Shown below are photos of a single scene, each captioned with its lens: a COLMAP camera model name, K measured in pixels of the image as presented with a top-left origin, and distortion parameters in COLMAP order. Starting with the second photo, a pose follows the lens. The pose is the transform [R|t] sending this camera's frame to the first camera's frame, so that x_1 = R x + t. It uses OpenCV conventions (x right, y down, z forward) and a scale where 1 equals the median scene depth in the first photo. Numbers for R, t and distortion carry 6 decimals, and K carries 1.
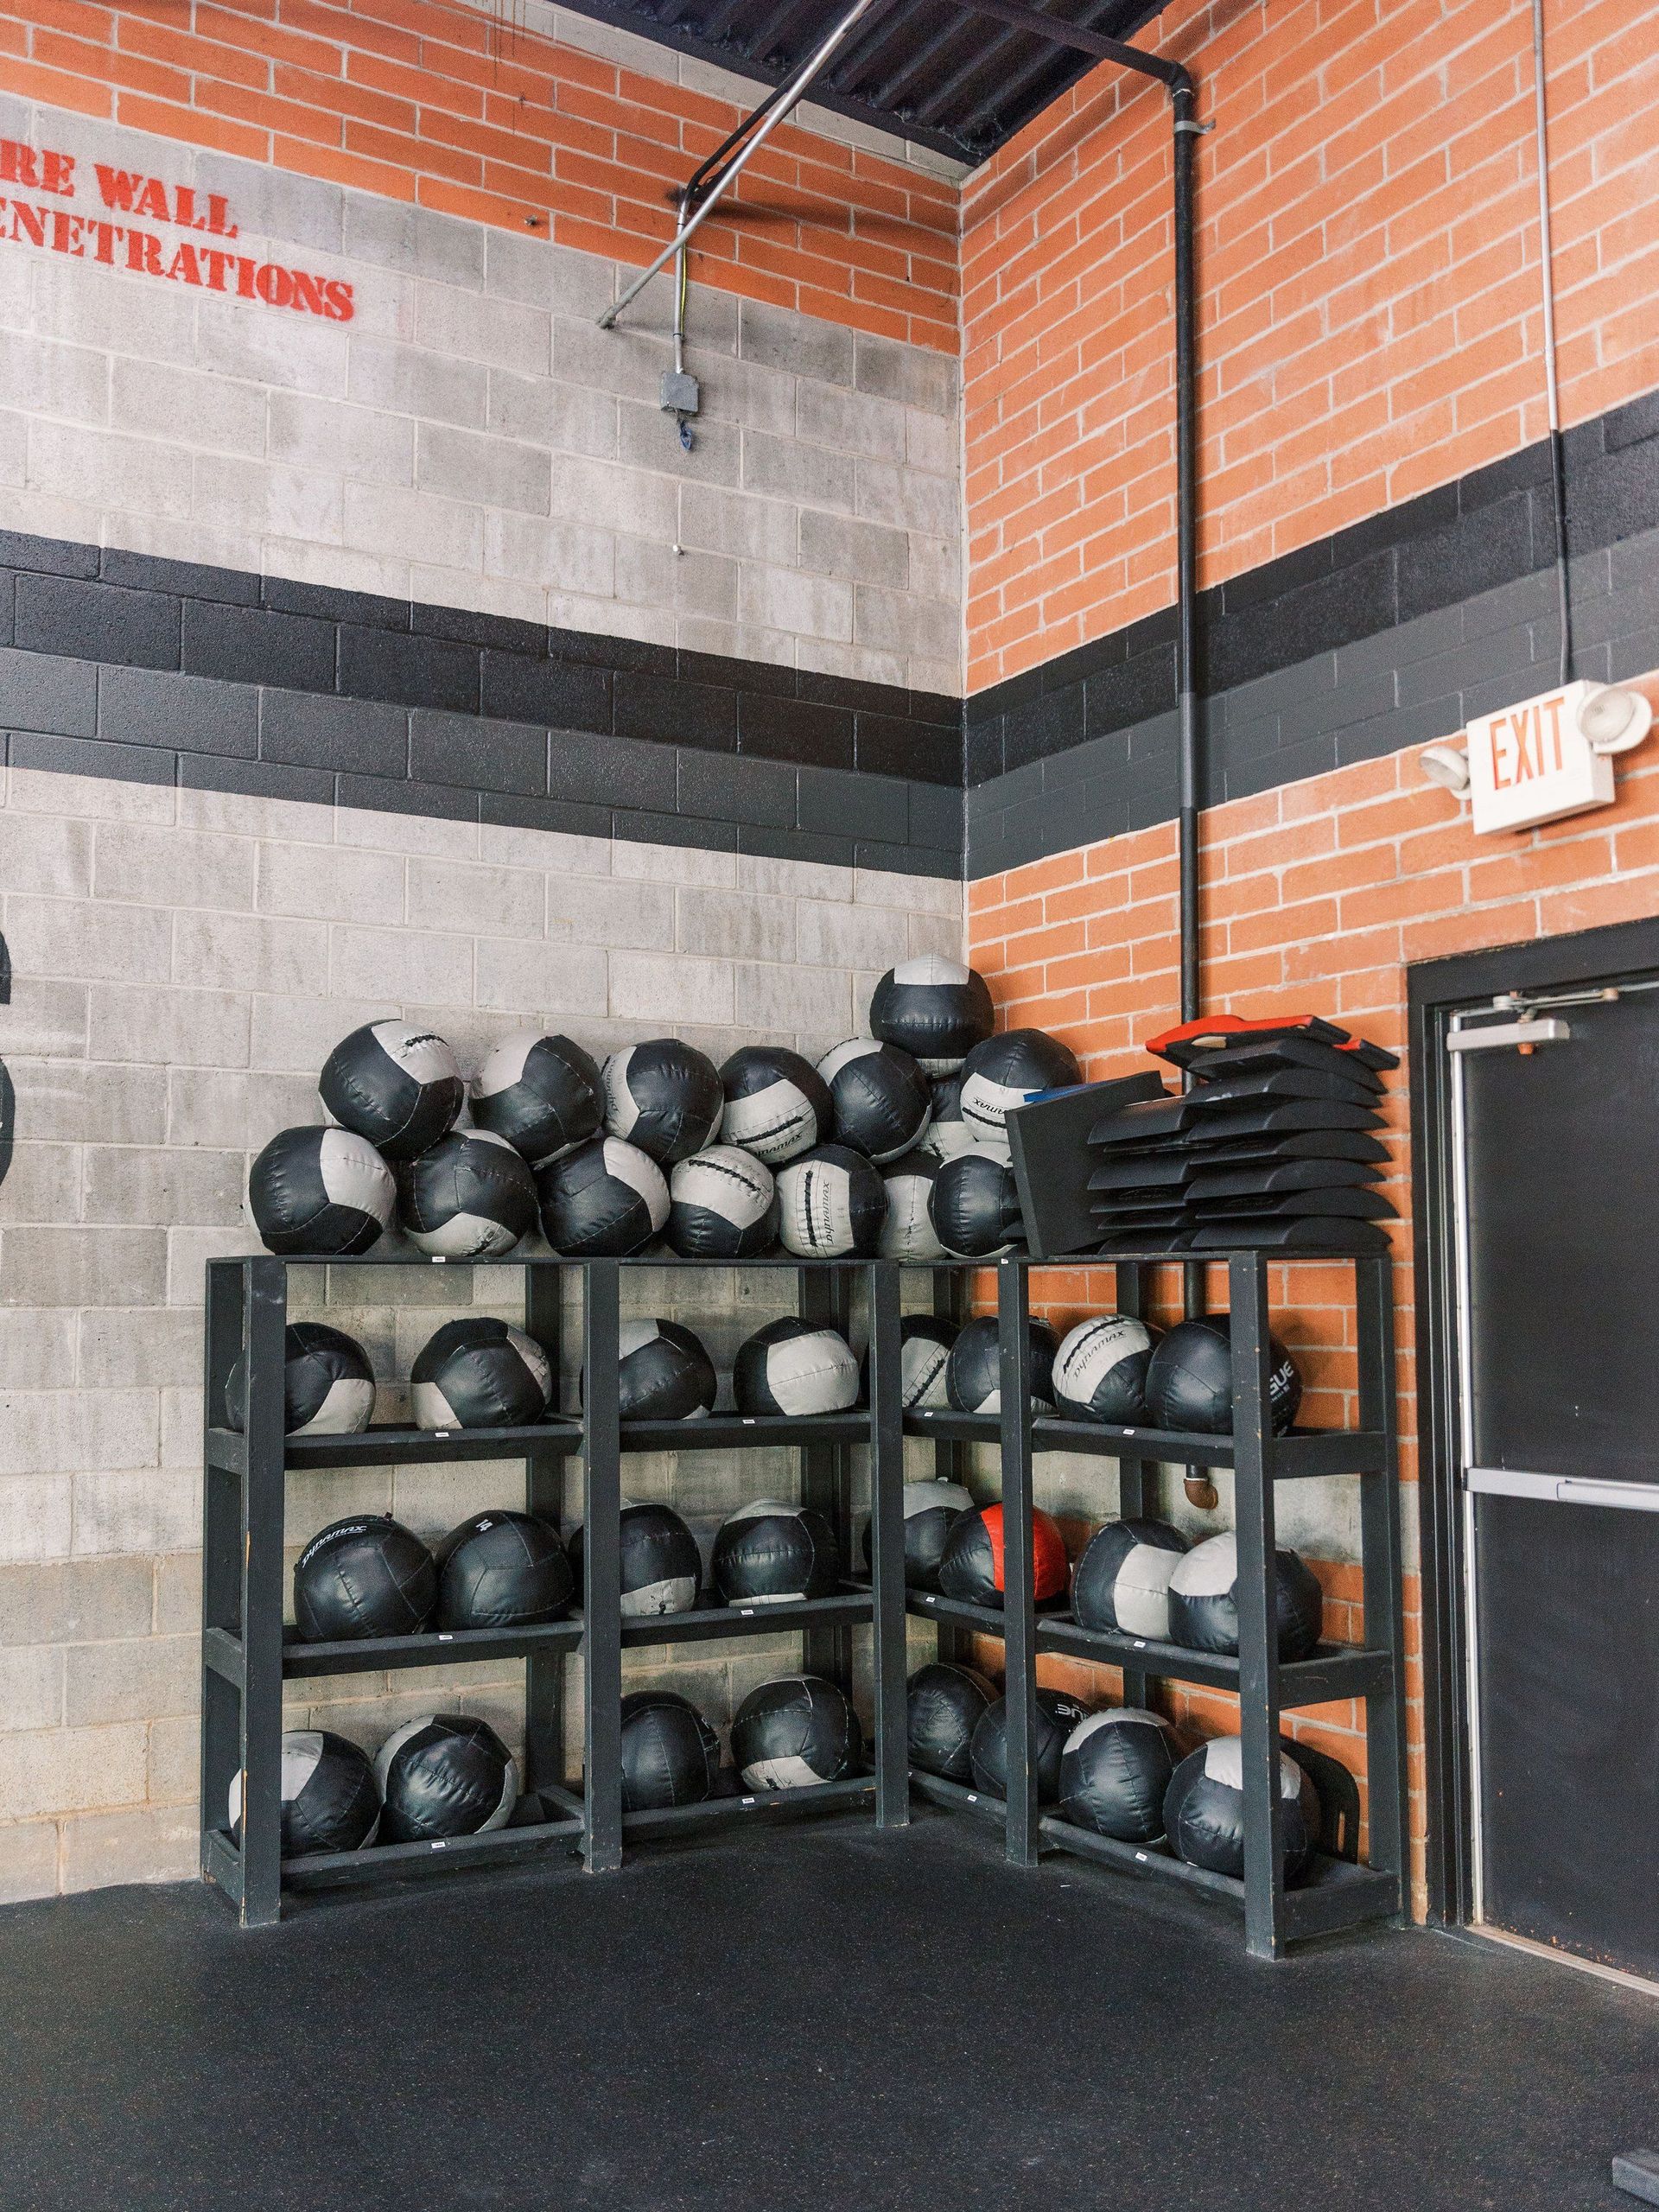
lens RADIAL K [[2025.7, 0, 809.8], [0, 2025.7, 1114.1], [0, 0, 1]] dist [-0.007206, 0.000000]
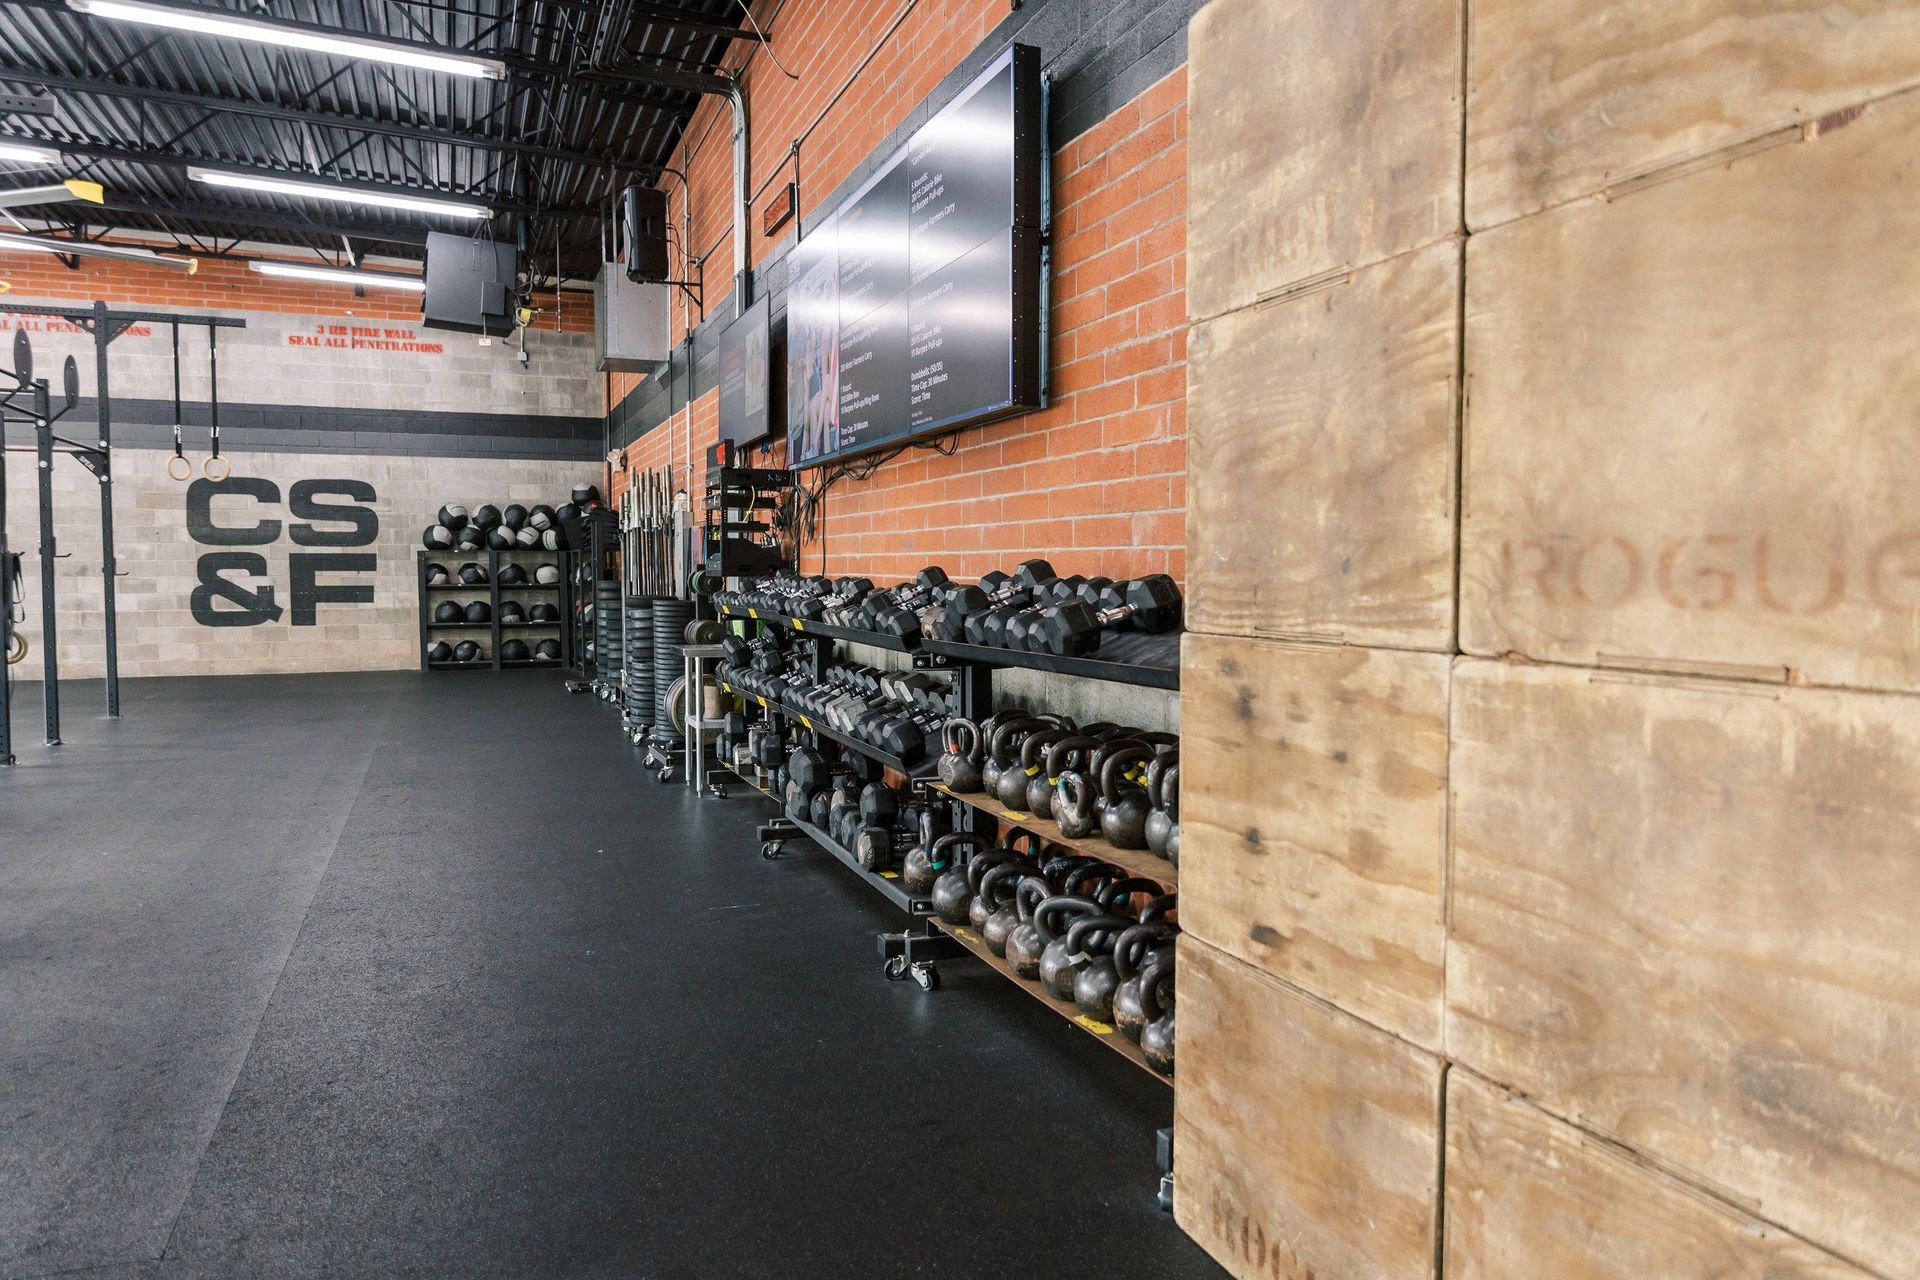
lens RADIAL K [[1331.4, 0, 968.8], [0, 1331.4, 628.6], [0, 0, 1]] dist [0.005374, 0.000262]
pose [[0.987284, 0.009285, -0.158697, 1.516412], [0.012202, 0.990922, 0.133886, -0.157961], [0.158500, -0.134120, 0.978207, -1.973878]]
